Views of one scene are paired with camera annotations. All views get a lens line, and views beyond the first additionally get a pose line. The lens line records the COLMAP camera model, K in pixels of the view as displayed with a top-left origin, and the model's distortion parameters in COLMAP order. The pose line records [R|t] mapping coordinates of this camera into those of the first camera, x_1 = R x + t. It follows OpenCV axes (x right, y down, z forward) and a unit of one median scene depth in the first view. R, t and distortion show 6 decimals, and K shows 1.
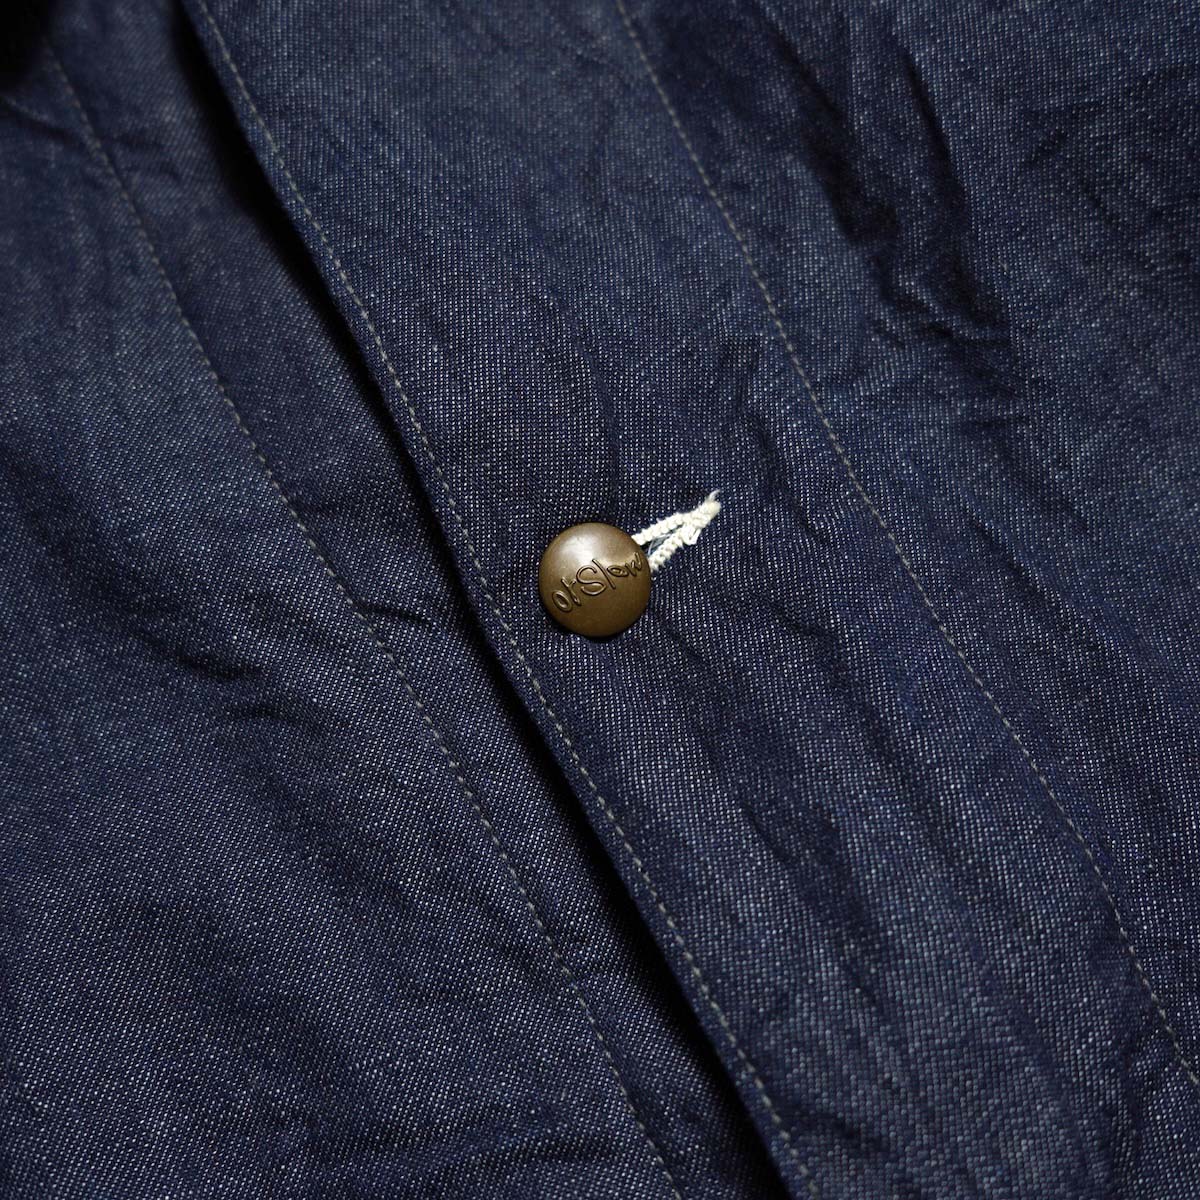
lens RADIAL K [[1429.5, 0, 600.0], [0, 1429.5, 600.0], [0, 0, 1]] dist [-0.018354, 0.030433]
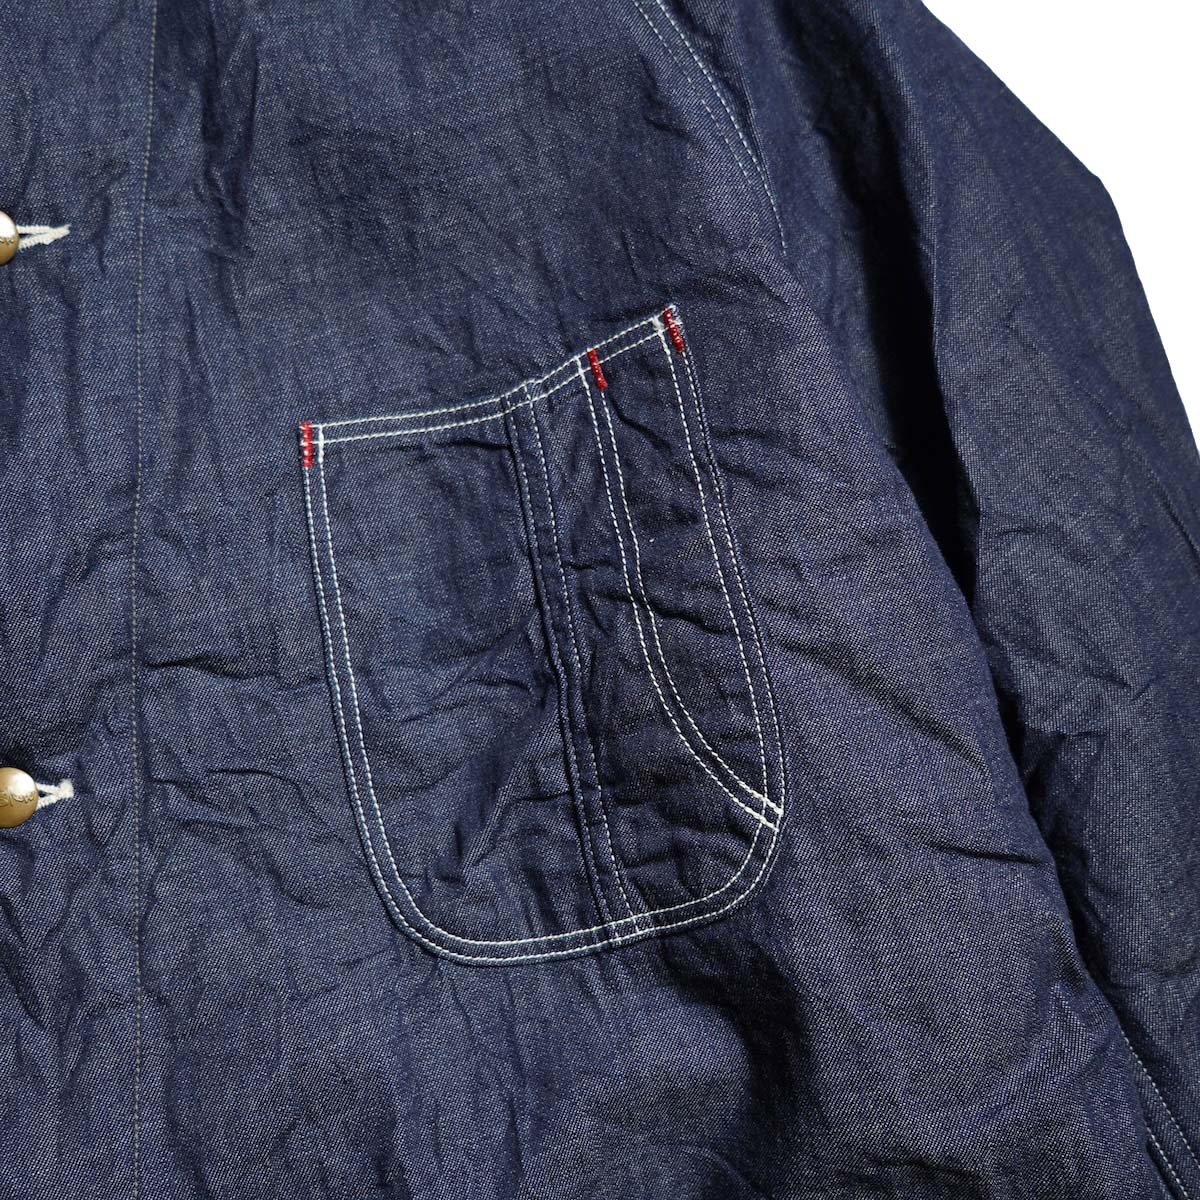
lens RADIAL K [[1429.5, 0, 600.0], [0, 1429.5, 600.0], [0, 0, 1]] dist [-0.018354, 0.030433]
pose [[0.898034, 0.422381, 0.123001, 0.705807], [-0.434383, 0.895598, 0.095993, -0.117963], [-0.069614, -0.139634, 0.987753, -1.049045]]
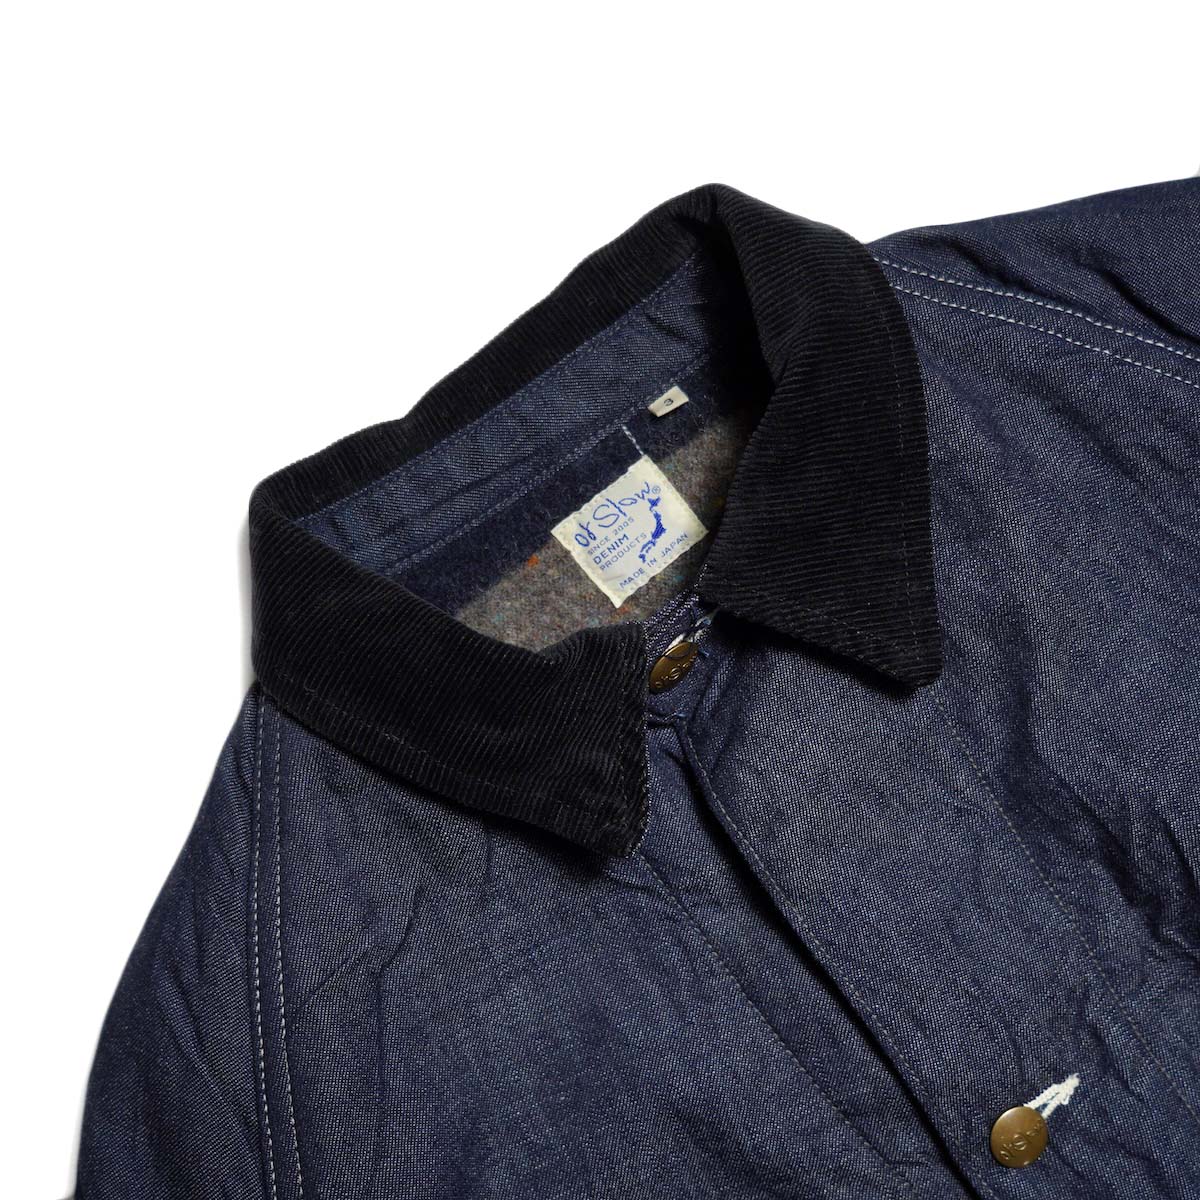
lens RADIAL K [[1429.5, 0, 600.0], [0, 1429.5, 600.0], [0, 0, 1]] dist [-0.018354, 0.030433]
pose [[0.988735, -0.149554, 0.005997, -0.428008], [0.144003, 0.961429, 0.234344, -1.143815], [-0.040813, -0.230841, 0.972135, -0.576527]]
